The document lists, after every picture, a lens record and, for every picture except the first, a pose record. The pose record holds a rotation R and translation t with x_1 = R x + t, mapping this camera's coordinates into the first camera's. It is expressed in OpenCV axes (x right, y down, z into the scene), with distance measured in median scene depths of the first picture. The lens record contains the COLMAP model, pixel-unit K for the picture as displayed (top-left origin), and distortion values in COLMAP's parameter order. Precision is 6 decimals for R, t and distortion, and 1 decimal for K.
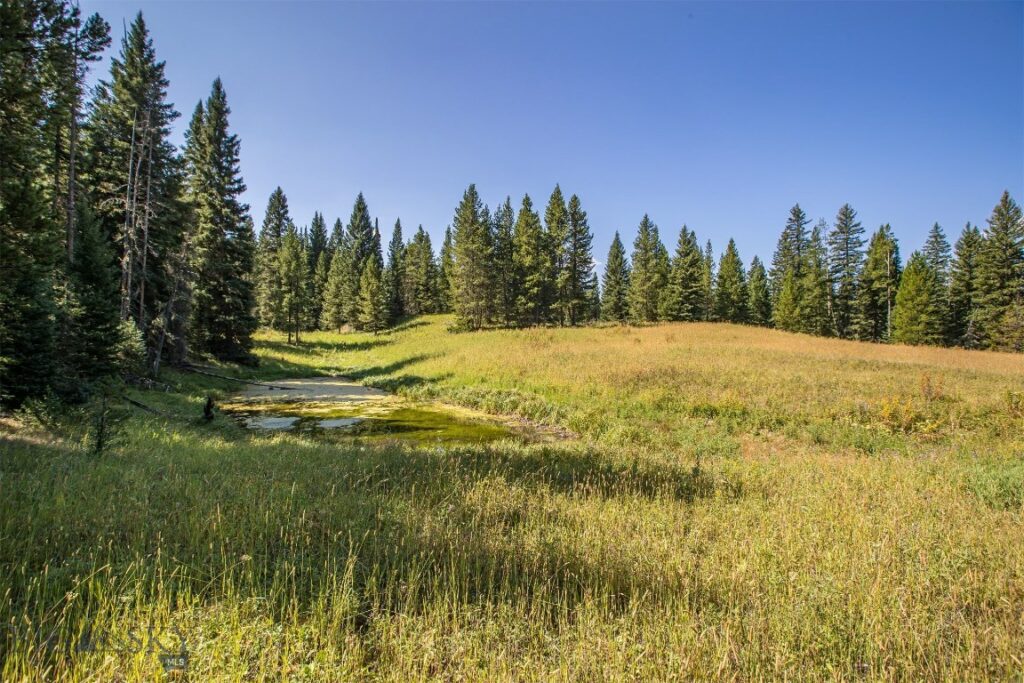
lens RADIAL K [[486.2, 0, 512.0], [0, 486.2, 341.5], [0, 0, 1]] dist [-0.029324, 0.008896]
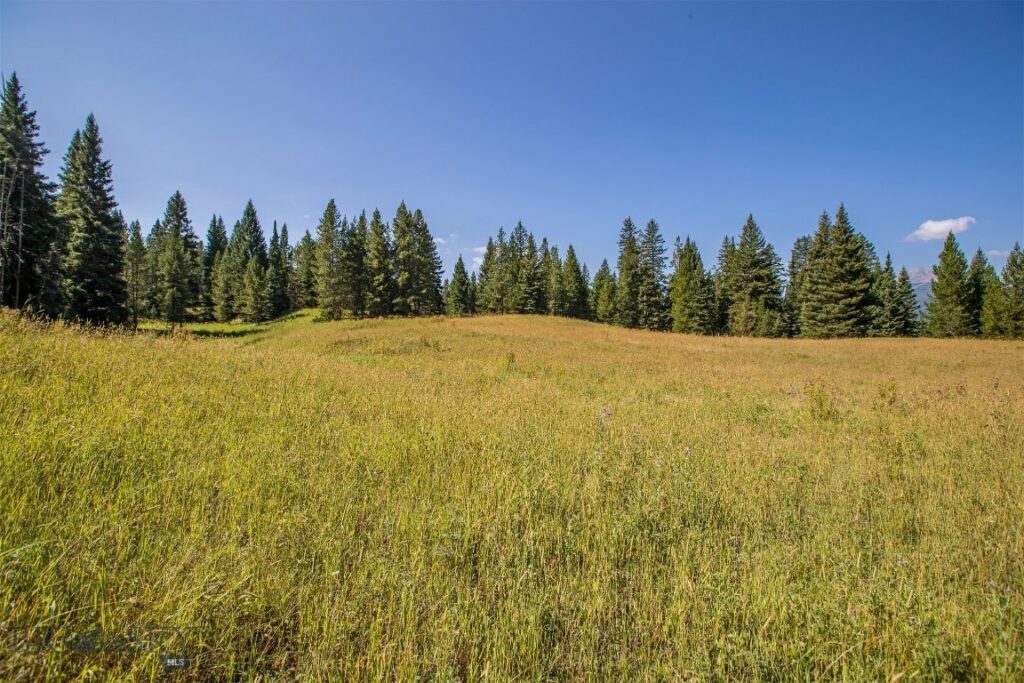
lens RADIAL K [[486.2, 0, 512.0], [0, 486.2, 341.5], [0, 0, 1]] dist [-0.029324, 0.008896]
pose [[0.995068, -0.003089, 0.099146, 0.253815], [0.002428, 0.999974, 0.006789, 0.022794], [-0.099165, -0.006515, 0.995050, -0.247894]]
